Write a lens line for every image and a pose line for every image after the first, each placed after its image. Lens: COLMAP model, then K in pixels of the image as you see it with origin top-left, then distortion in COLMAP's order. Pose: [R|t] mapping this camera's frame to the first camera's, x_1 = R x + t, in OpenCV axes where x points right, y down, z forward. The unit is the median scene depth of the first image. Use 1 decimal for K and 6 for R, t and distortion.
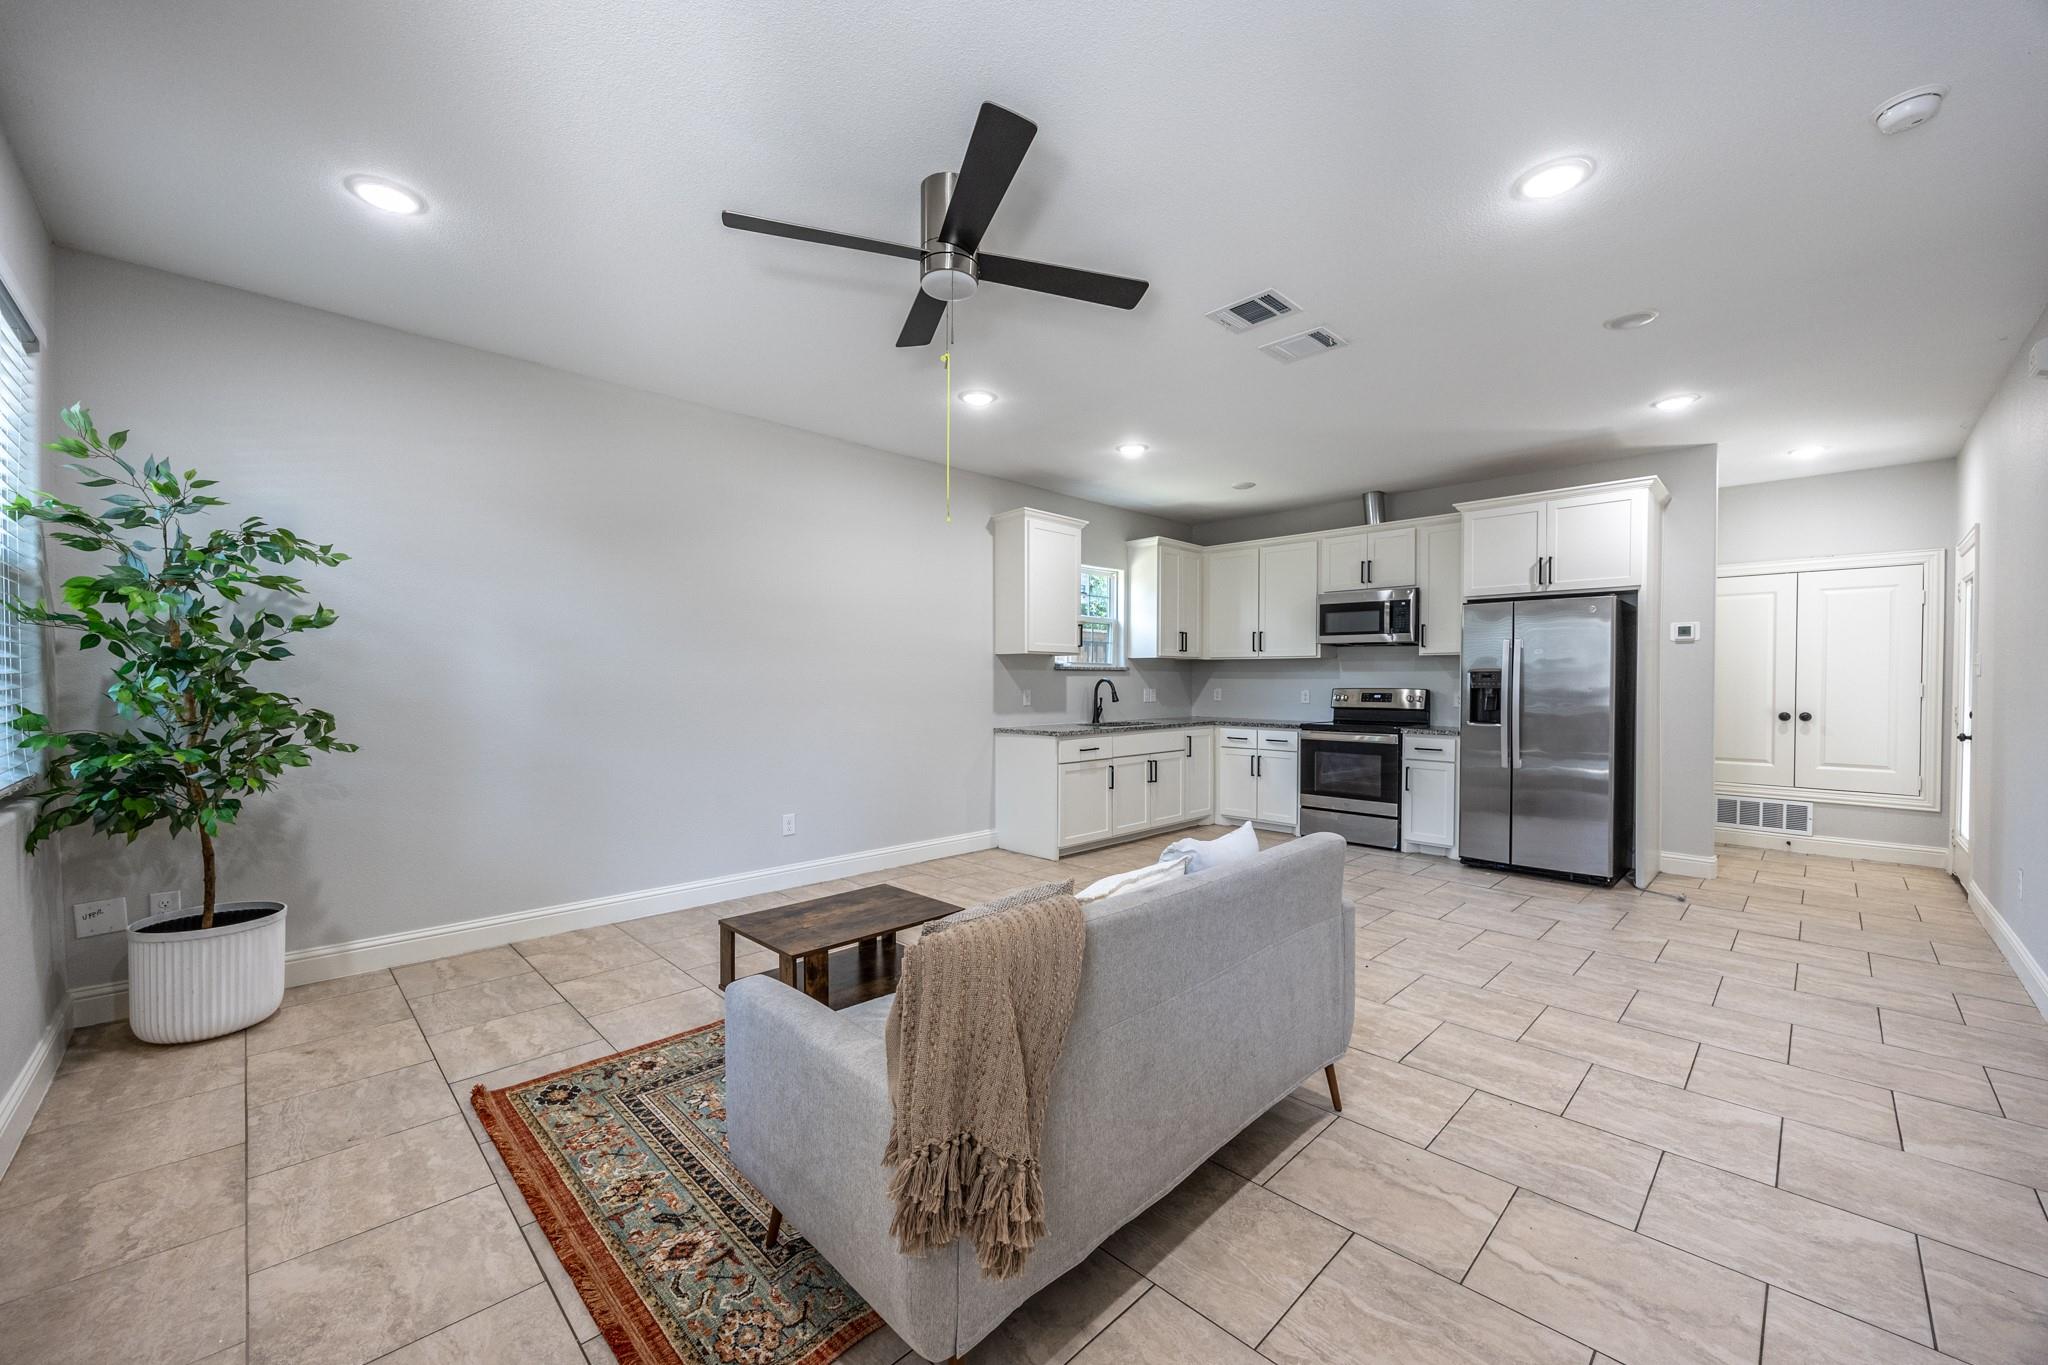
lens RADIAL K [[792.3, 0, 1022.4], [0, 792.3, 686.3], [0, 0, 1]] dist [-0.000110, -0.000002]
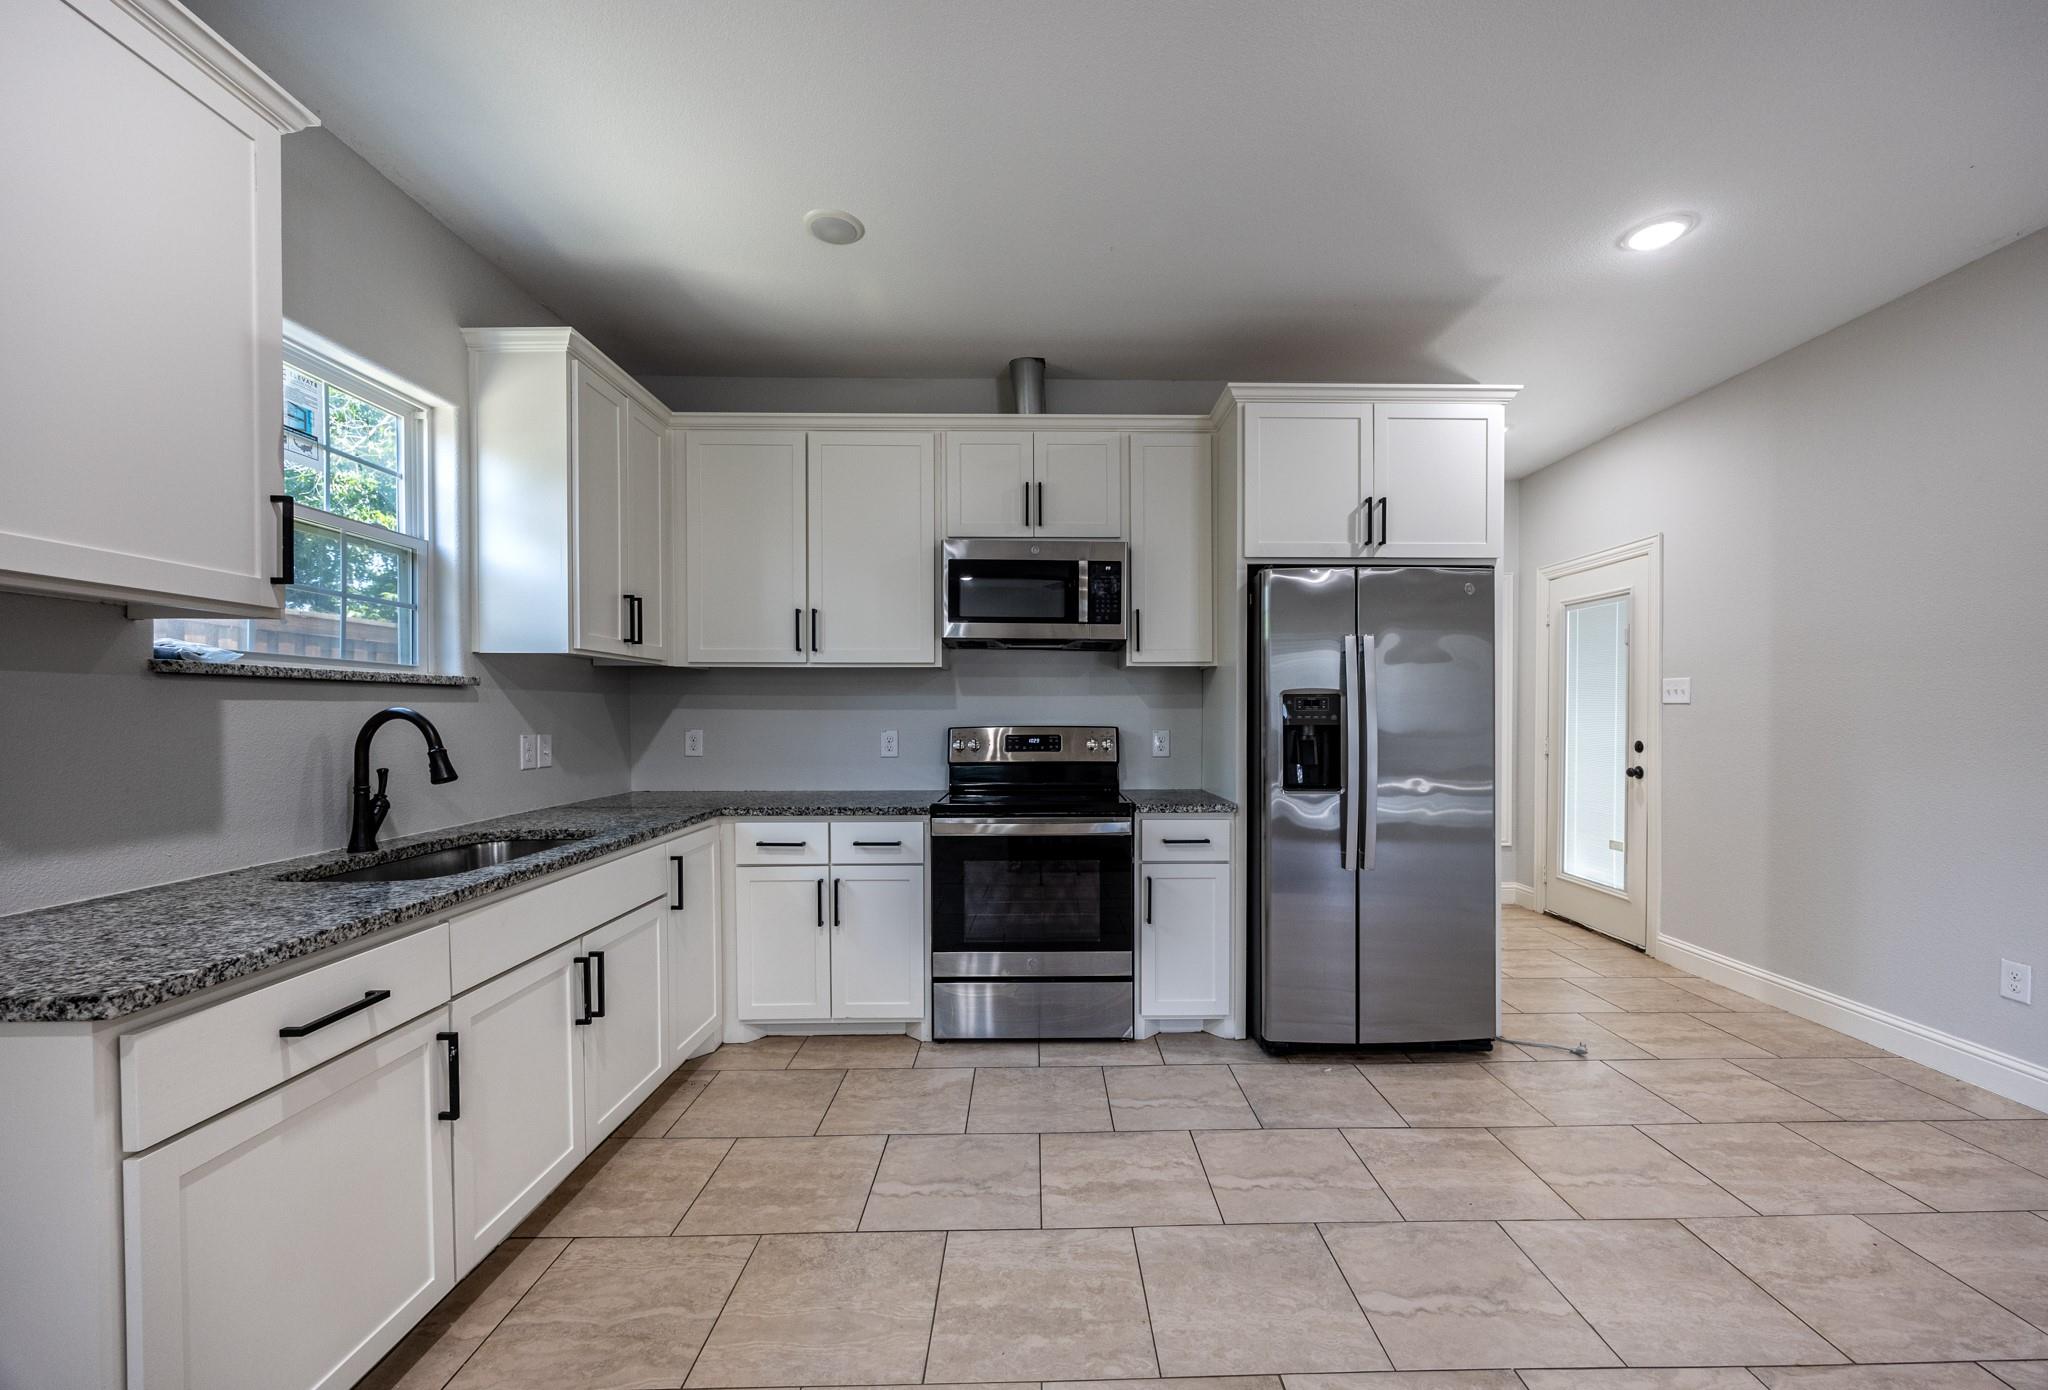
lens RADIAL K [[811.7, 0, 1056.0], [0, 811.7, 726.1], [0, 0, 1]] dist [-0.012411, -0.000043]
pose [[0.688450, -0.015591, 0.725116, 0.053211], [0.008994, 0.999876, 0.012960, -0.004589], [-0.725228, -0.002401, 0.688505, 0.602076]]
